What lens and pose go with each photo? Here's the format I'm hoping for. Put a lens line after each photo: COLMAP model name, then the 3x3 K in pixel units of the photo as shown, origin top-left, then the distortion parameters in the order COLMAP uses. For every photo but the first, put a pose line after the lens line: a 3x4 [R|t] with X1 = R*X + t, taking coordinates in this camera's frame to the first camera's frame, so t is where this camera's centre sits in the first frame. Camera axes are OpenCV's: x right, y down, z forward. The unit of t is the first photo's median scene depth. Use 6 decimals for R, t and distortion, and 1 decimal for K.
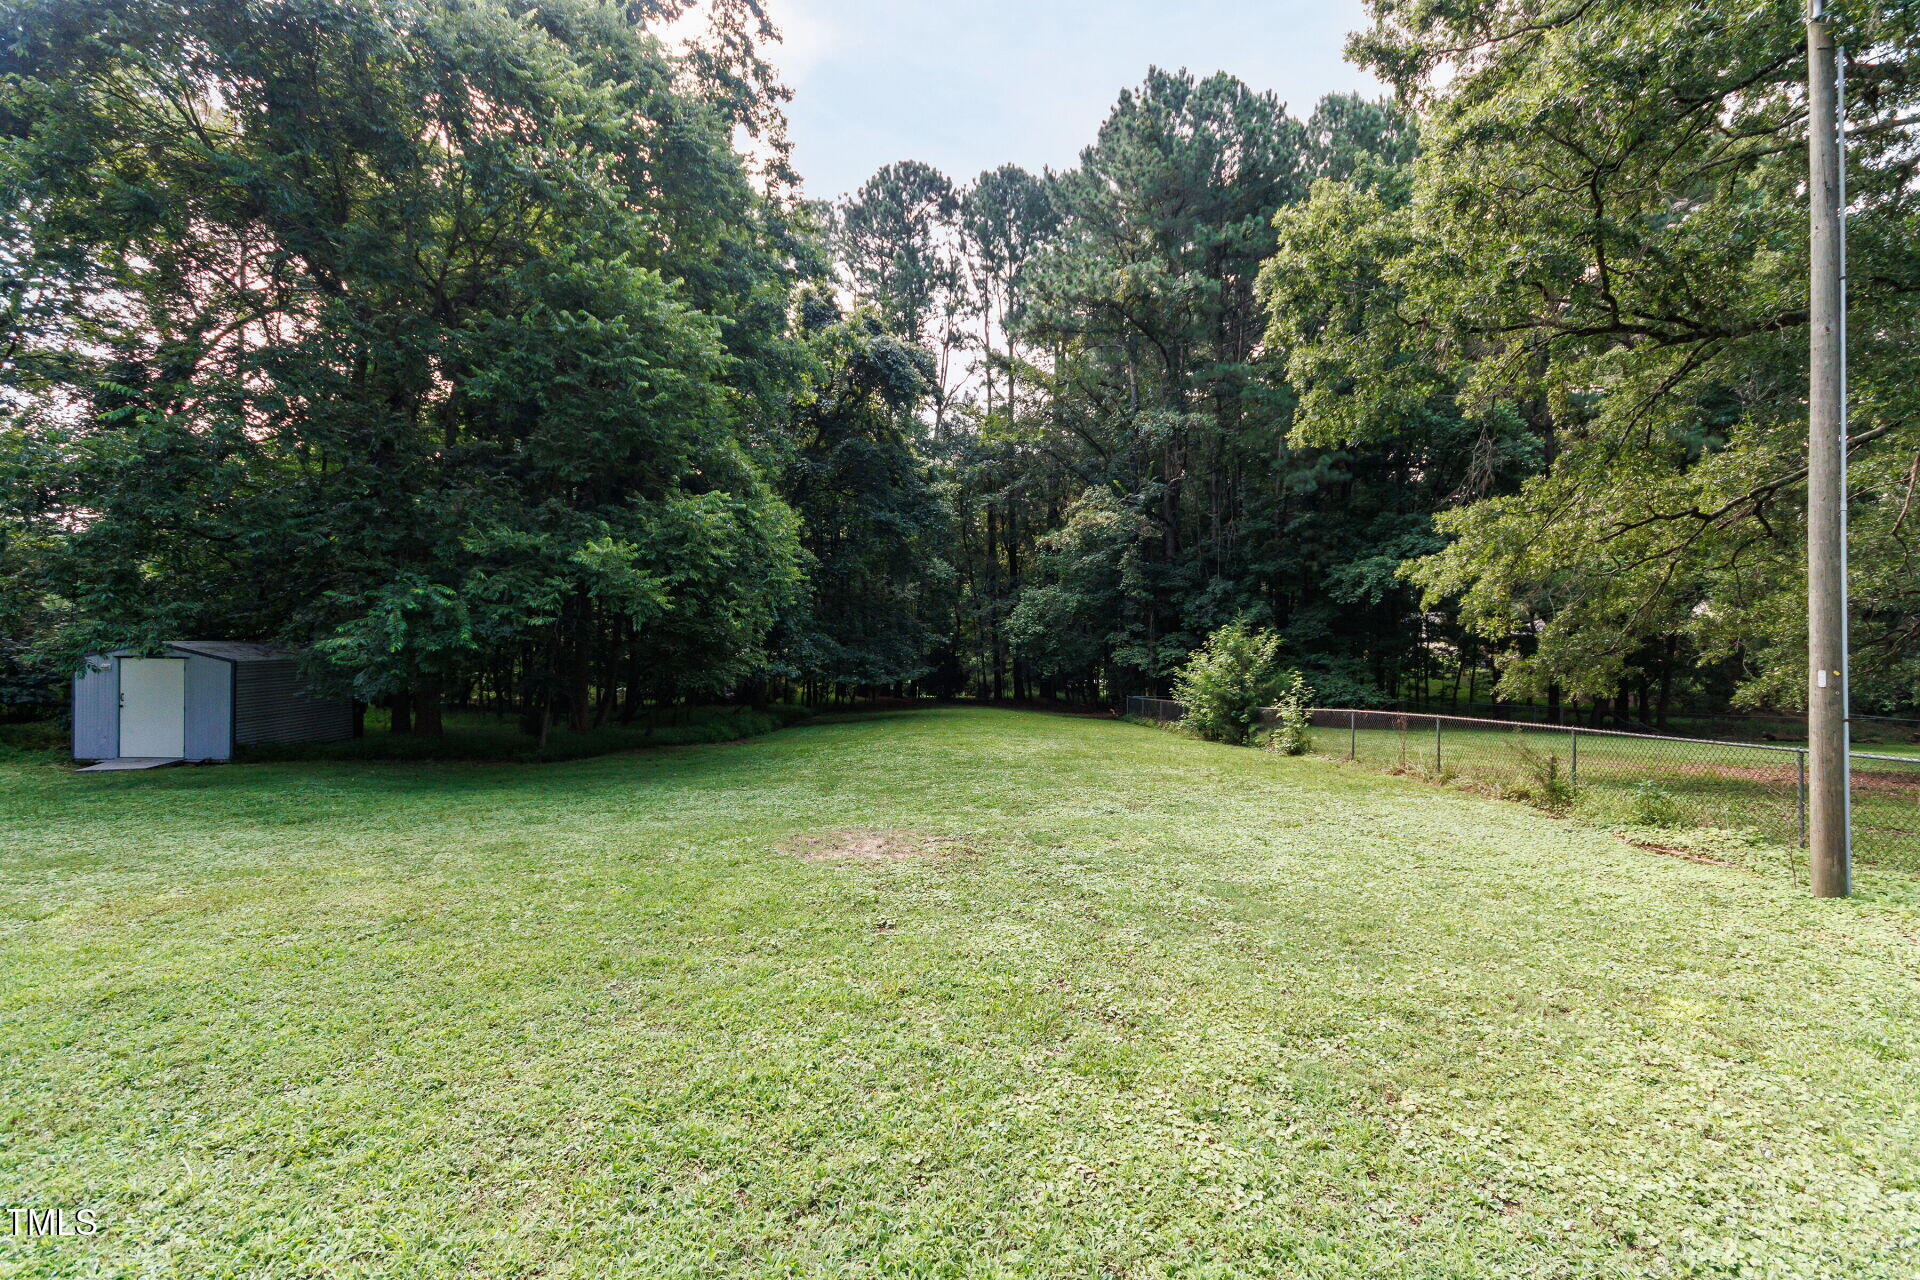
lens RADIAL K [[936.7, 0, 962.2], [0, 936.7, 635.1], [0, 0, 1]] dist [0.004182, 0.000864]
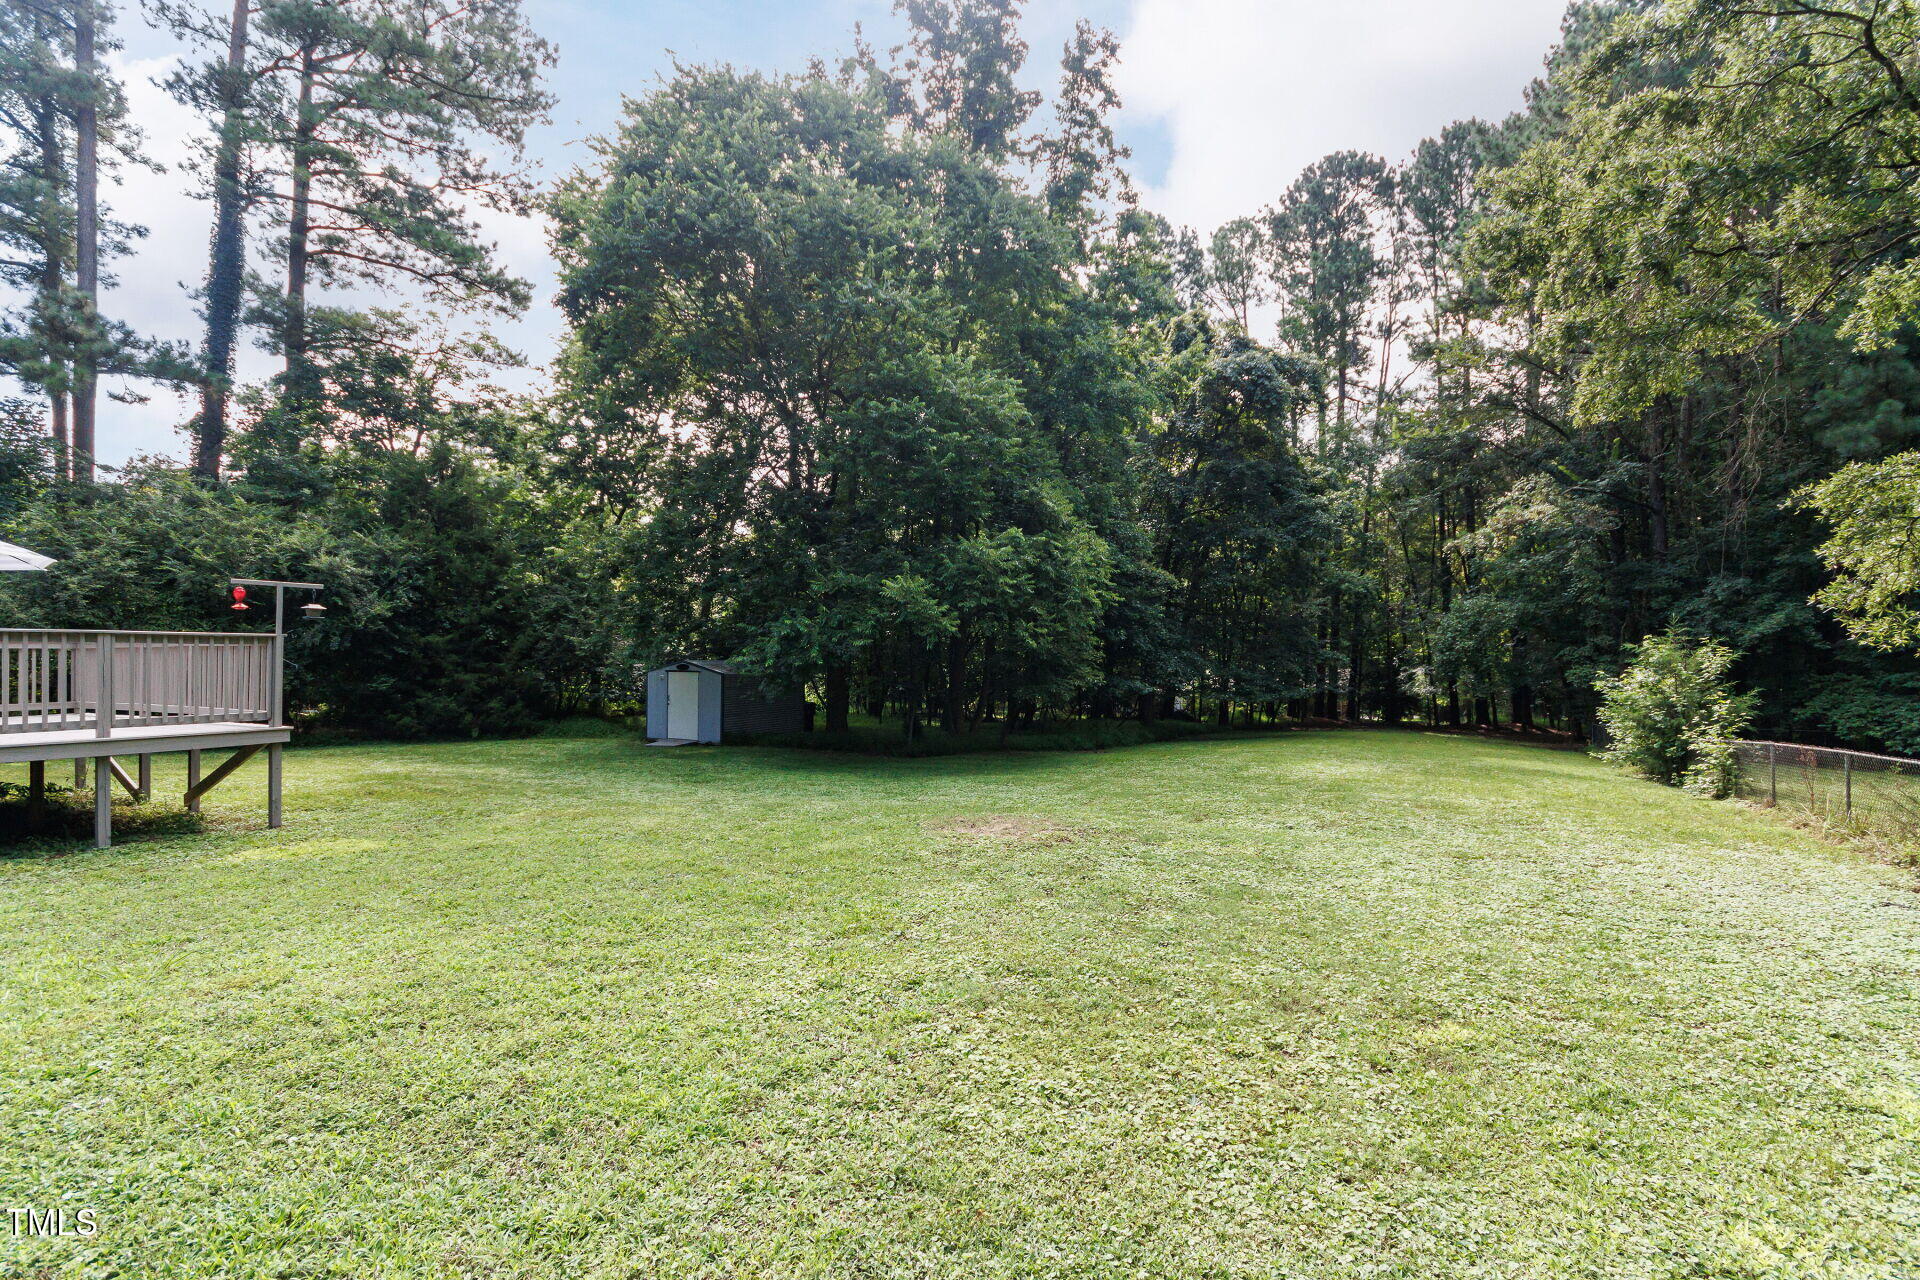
lens RADIAL K [[936.7, 0, 933.9], [0, 936.7, 633.4], [0, 0, 1]] dist [0.004182, 0.000864]
pose [[0.840457, -0.020400, -0.541493, 0.200113], [0.007300, 0.999627, -0.026329, 0.004436], [0.541828, 0.018176, 0.840293, -0.017838]]
